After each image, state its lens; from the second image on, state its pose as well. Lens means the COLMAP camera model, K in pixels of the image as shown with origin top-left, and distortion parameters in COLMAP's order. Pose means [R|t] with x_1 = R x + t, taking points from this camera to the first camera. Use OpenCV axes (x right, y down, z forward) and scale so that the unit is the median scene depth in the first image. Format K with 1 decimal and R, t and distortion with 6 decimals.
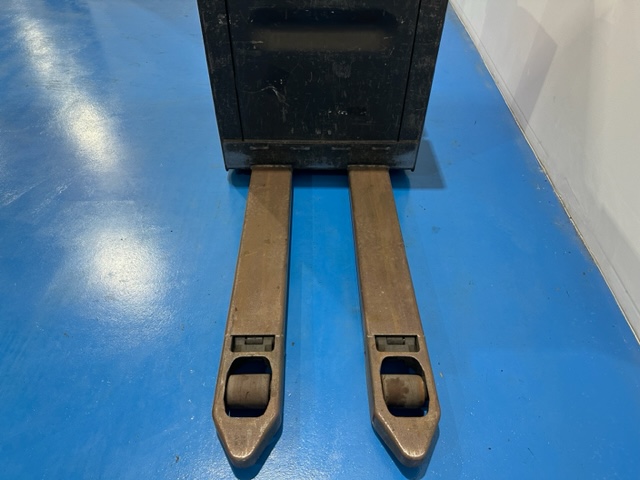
lens RADIAL K [[443.3, 0, 320.2], [0, 443.3, 252.2], [0, 0, 1]] dist [0.156450, -0.334808]
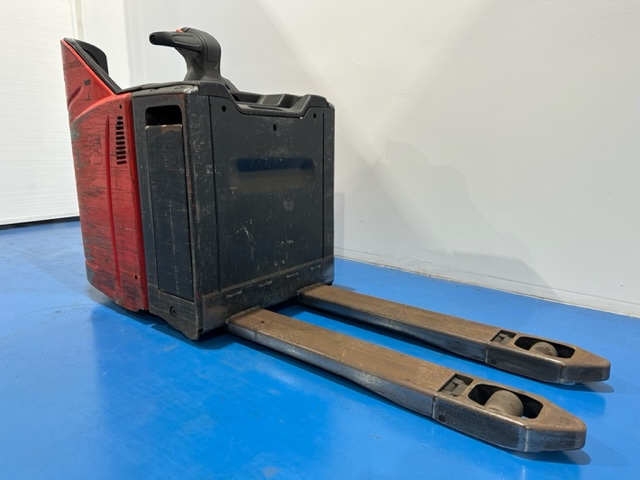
lens RADIAL K [[449.7, 0, 320.0], [0, 449.7, 240.0], [0, 0, 1]] dist [0.078006, -0.120568]
pose [[0.632631, -0.172327, 0.755037, -0.776466], [0.558766, 0.776623, -0.290925, 0.061204], [-0.536245, 0.605937, 0.587607, 0.291085]]
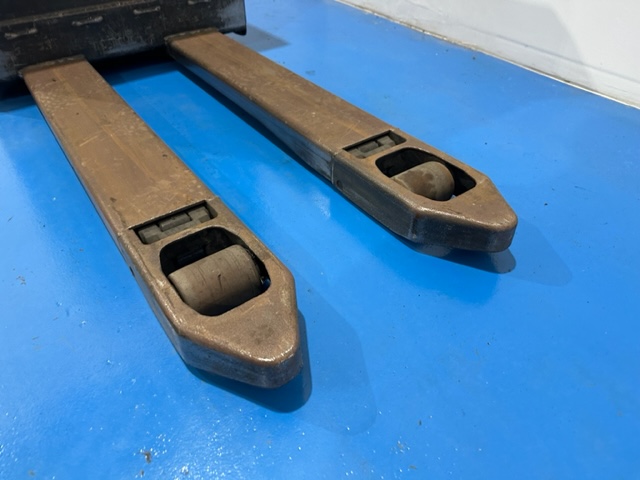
lens RADIAL K [[464.4, 0, 320.0], [0, 464.4, 240.0], [0, 0, 1]] dist [-0.003580, -0.006849]
pose [[0.819575, -0.391399, 0.418455, -0.191173], [0.427108, 0.904154, 0.009173, 0.221640], [-0.381938, 0.171208, 0.908191, 0.315161]]
